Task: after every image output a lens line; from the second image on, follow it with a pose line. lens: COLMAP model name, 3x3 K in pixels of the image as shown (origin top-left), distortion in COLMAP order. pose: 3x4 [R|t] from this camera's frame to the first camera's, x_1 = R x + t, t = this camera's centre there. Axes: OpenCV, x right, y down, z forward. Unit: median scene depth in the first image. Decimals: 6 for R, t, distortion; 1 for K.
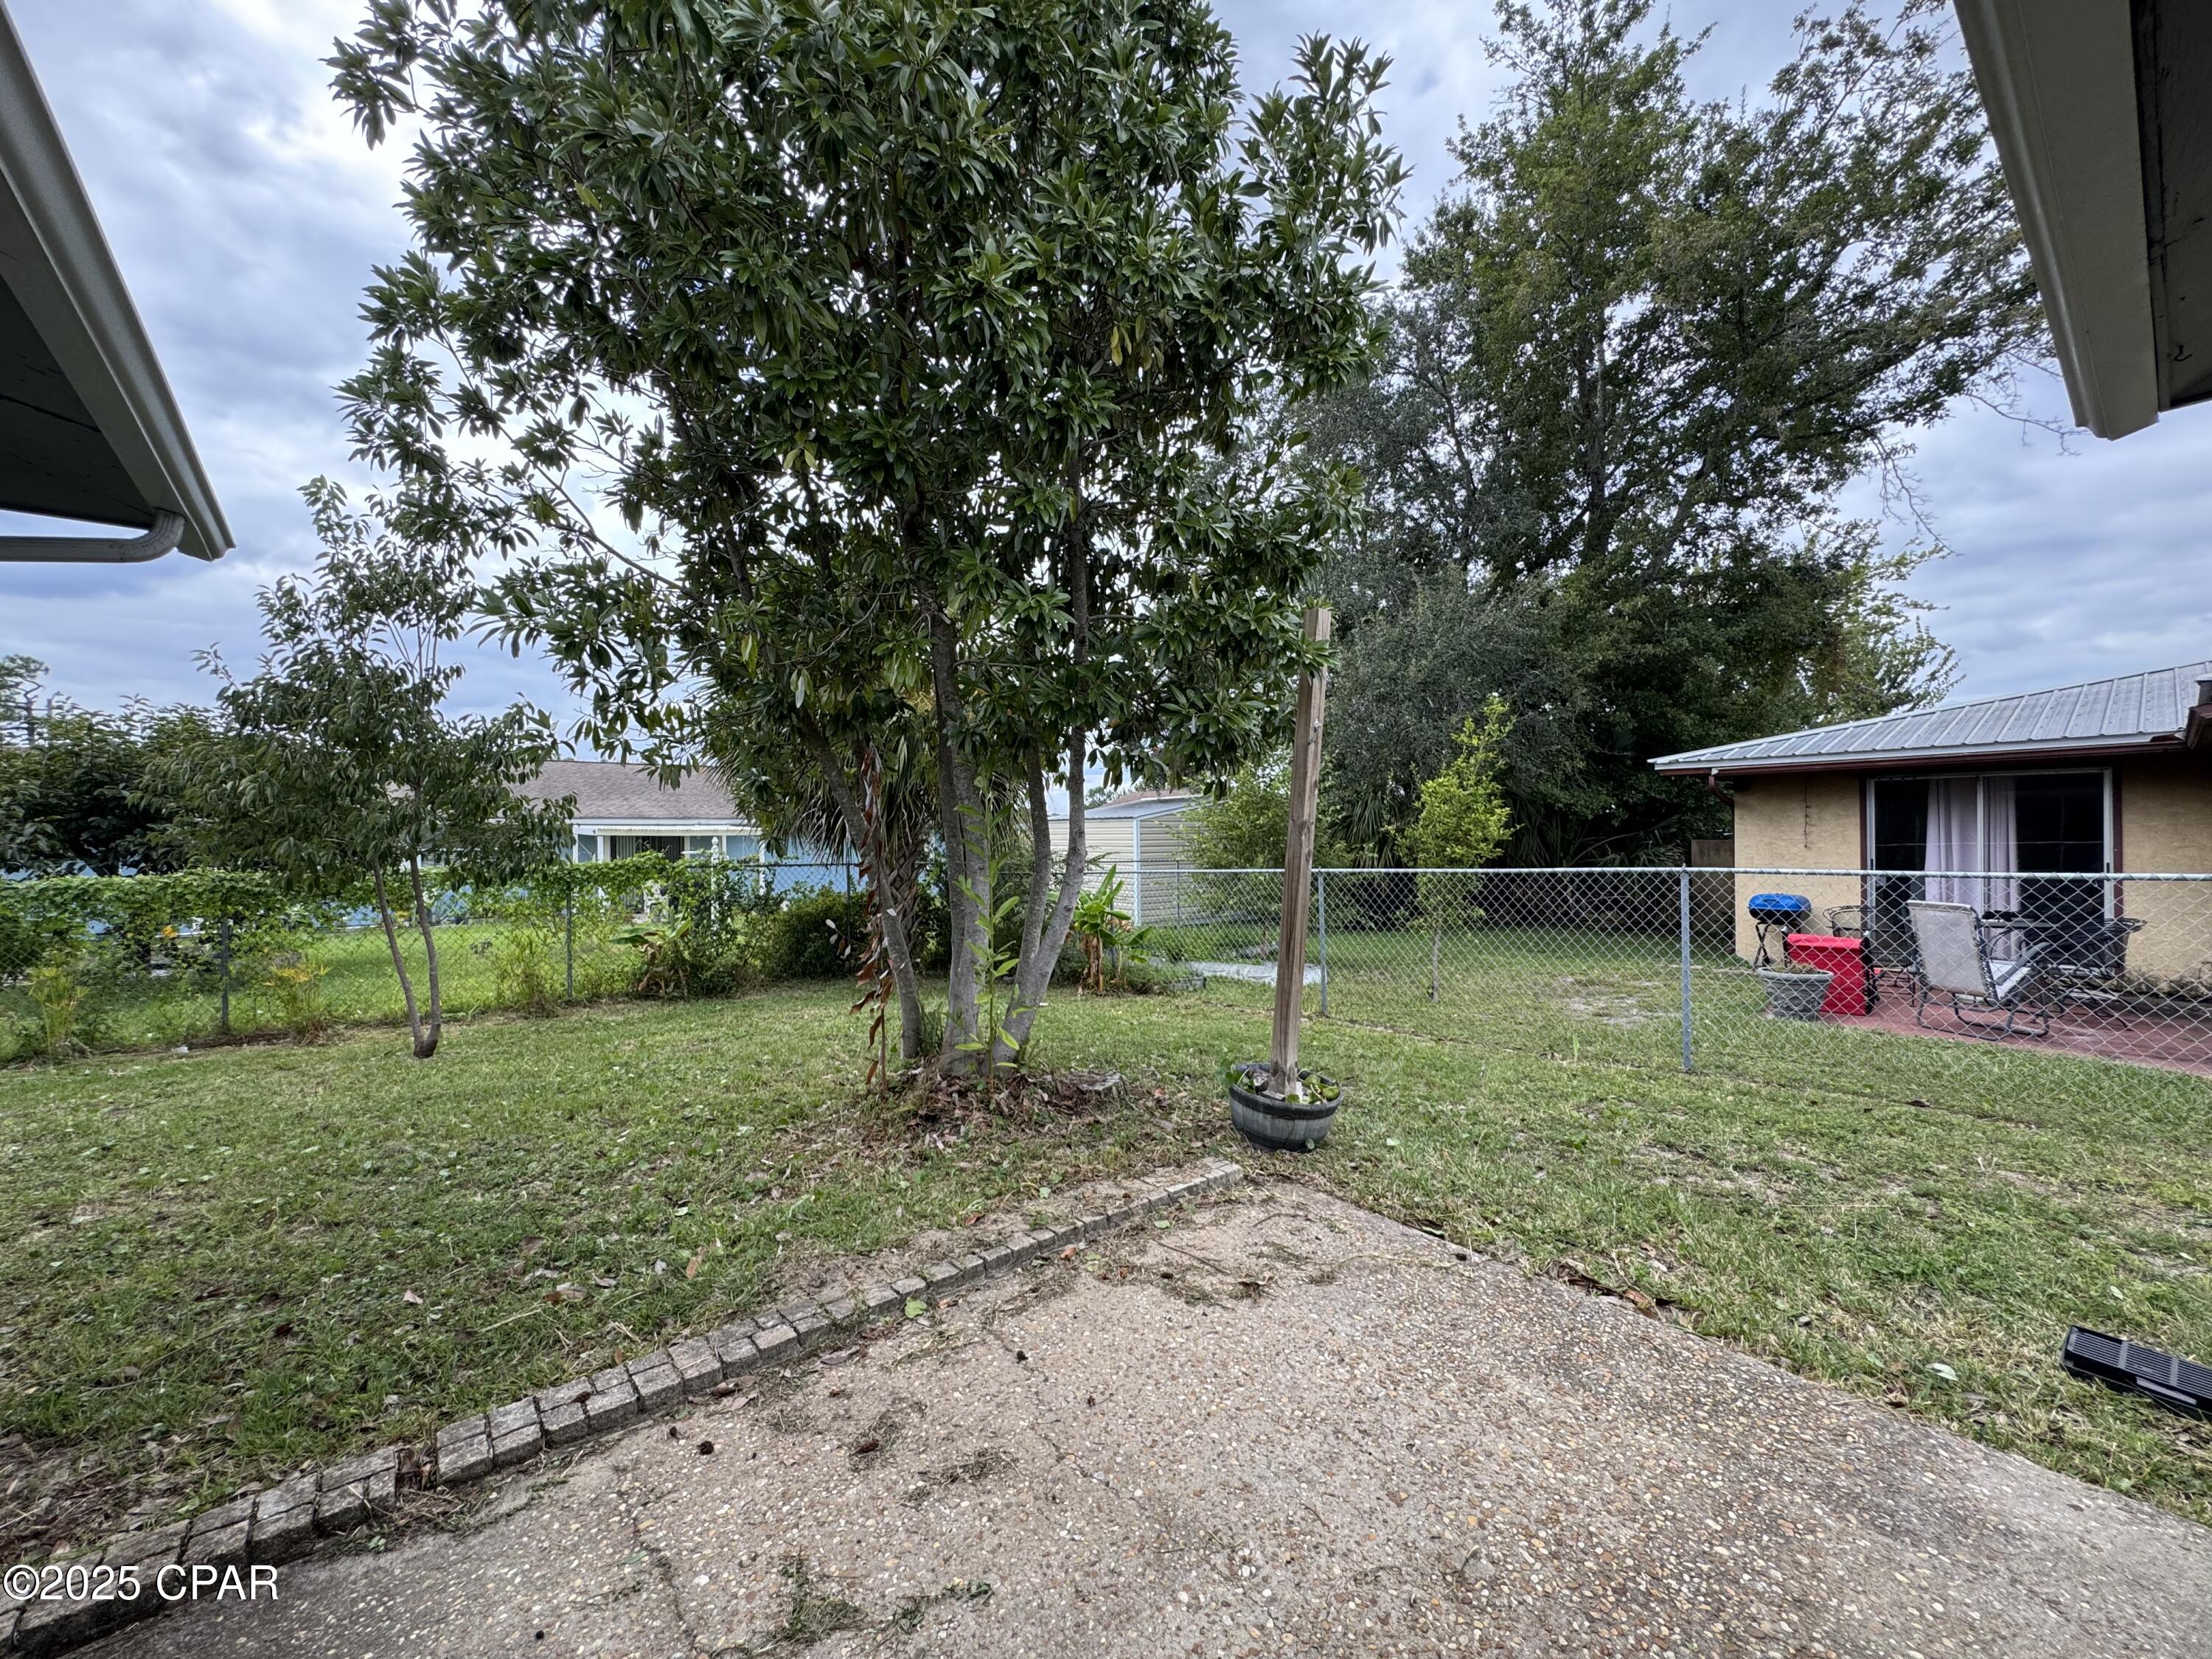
lens RADIAL K [[888.3, 0, 1111.8], [0, 888.3, 829.5], [0, 0, 1]] dist [-0.000868, 0.000226]
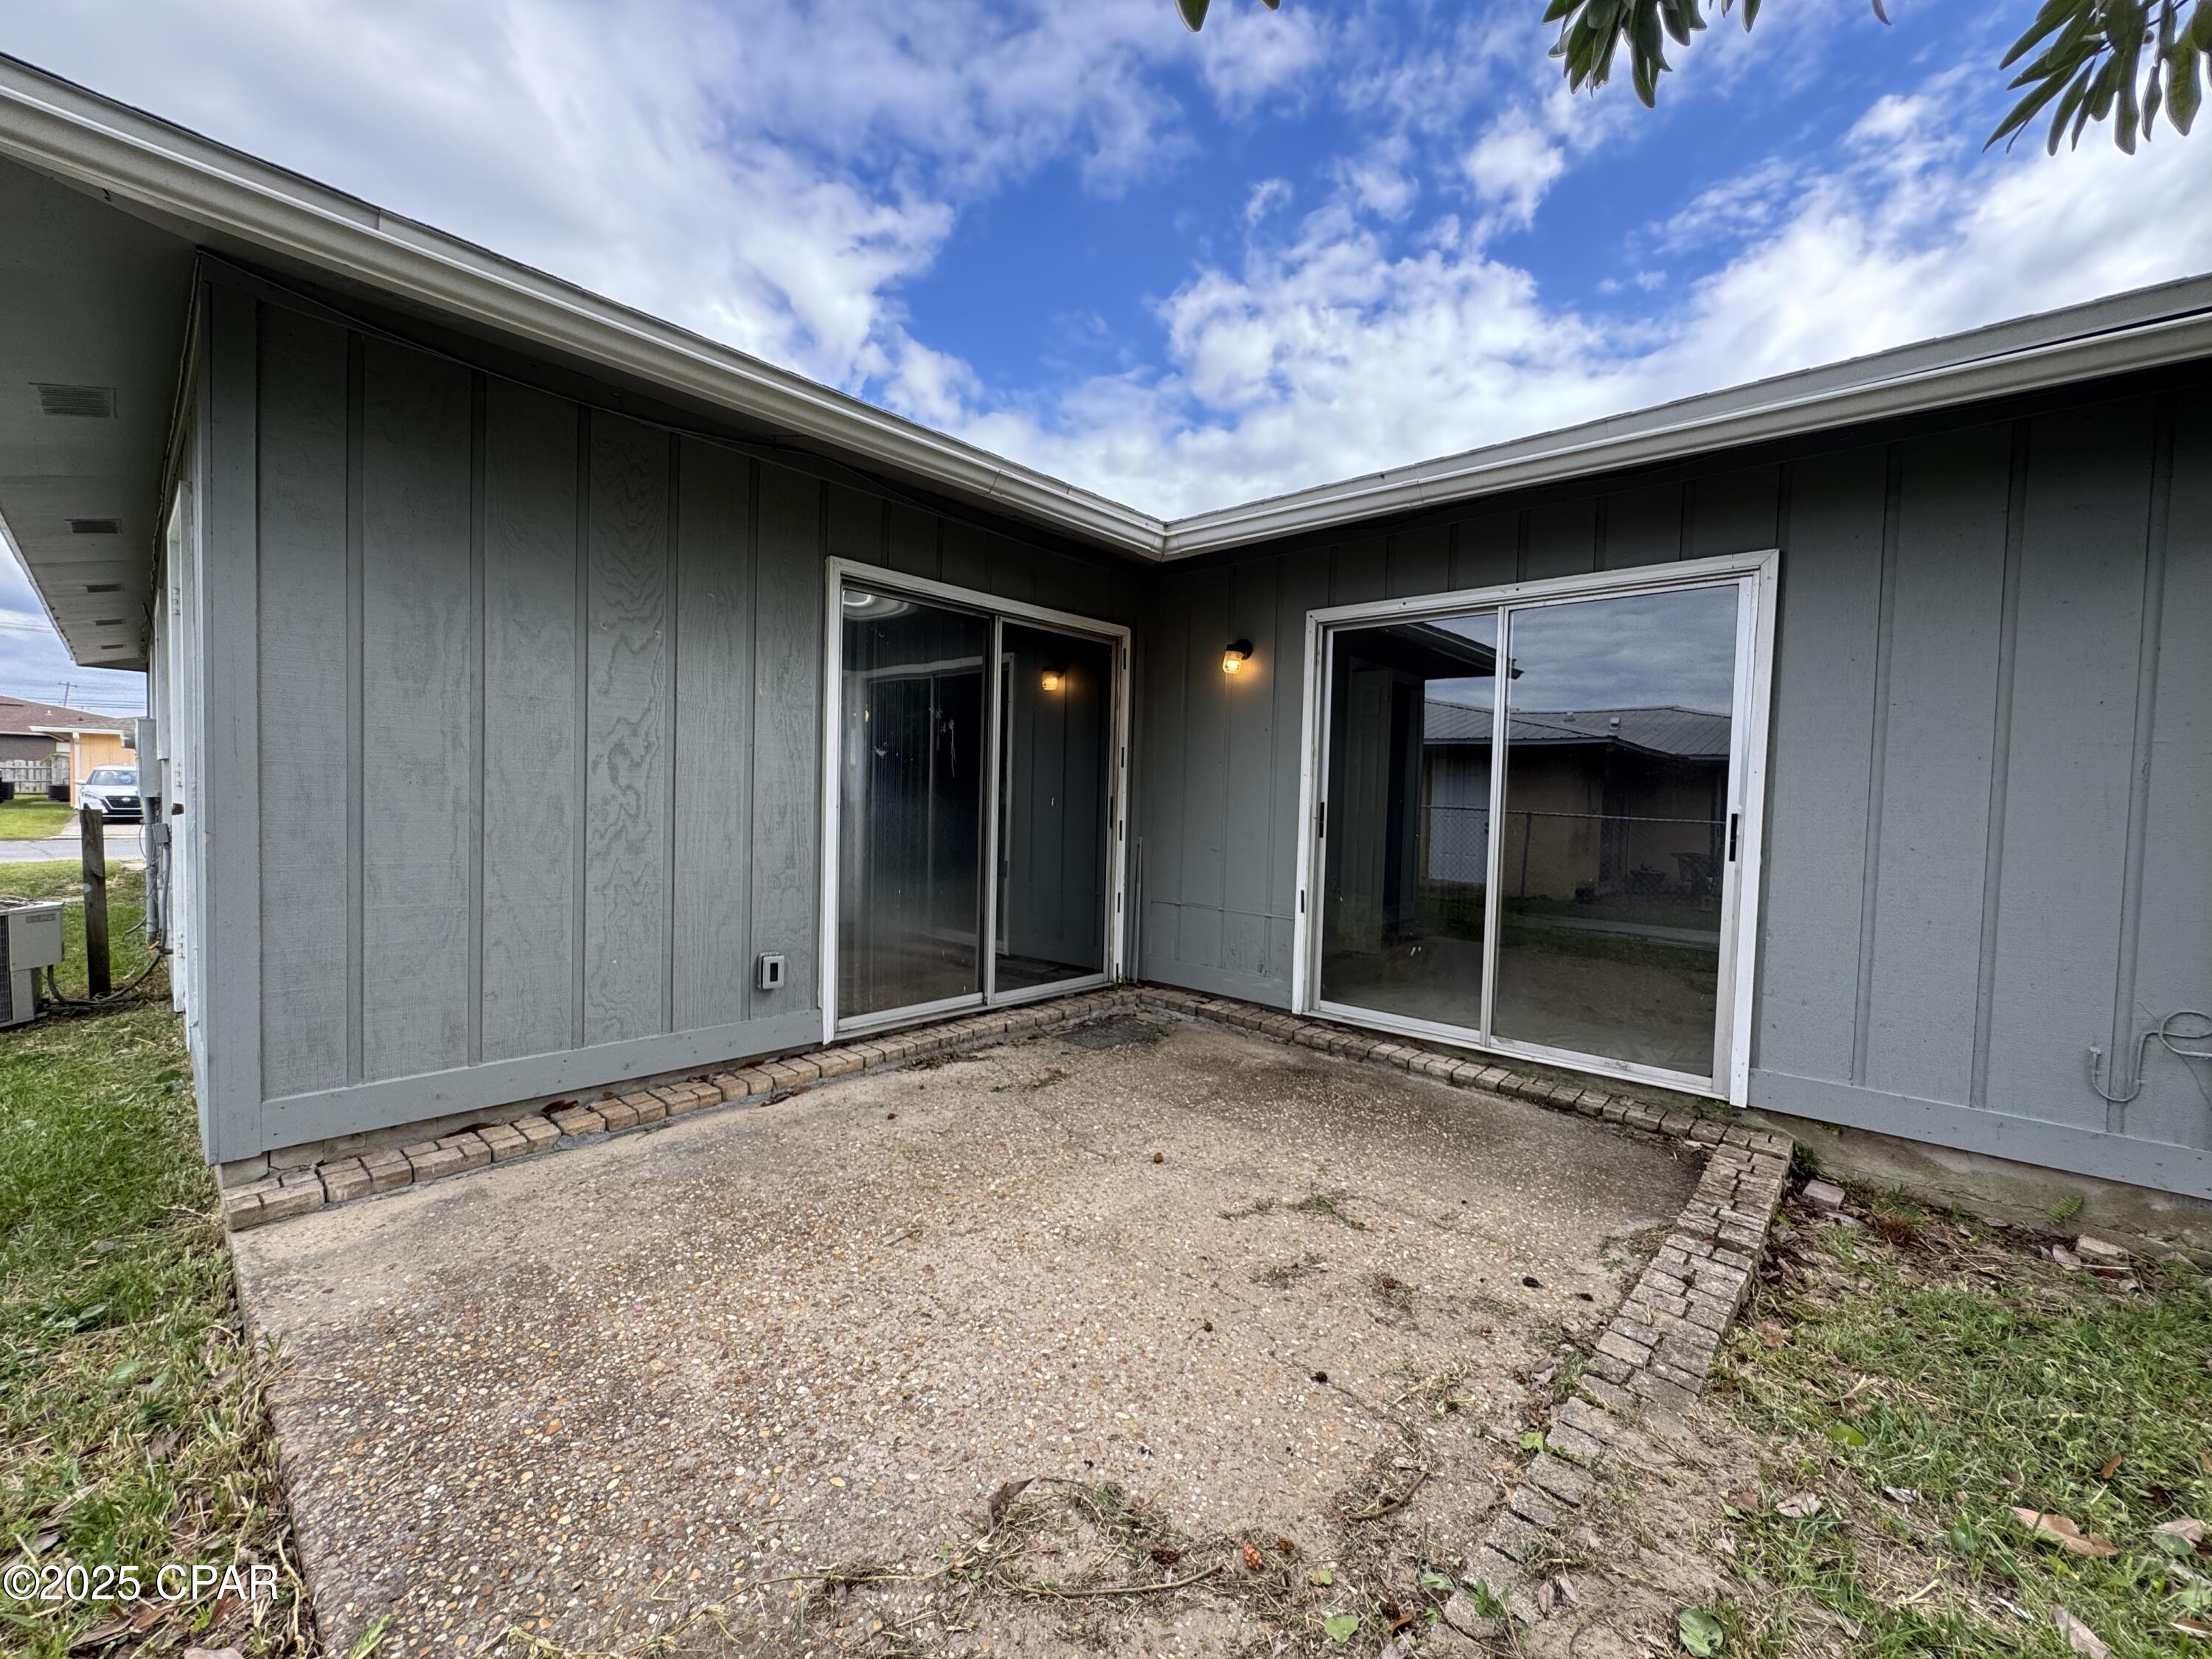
lens RADIAL K [[888.3, 0, 1108.9], [0, 888.3, 824.5], [0, 0, 1]] dist [-0.000868, 0.000226]
pose [[-0.990337, -0.013792, -0.137995, 0.180298], [-0.018133, 0.999378, 0.030248, 0.077490], [0.137491, 0.032458, -0.989971, 1.579419]]
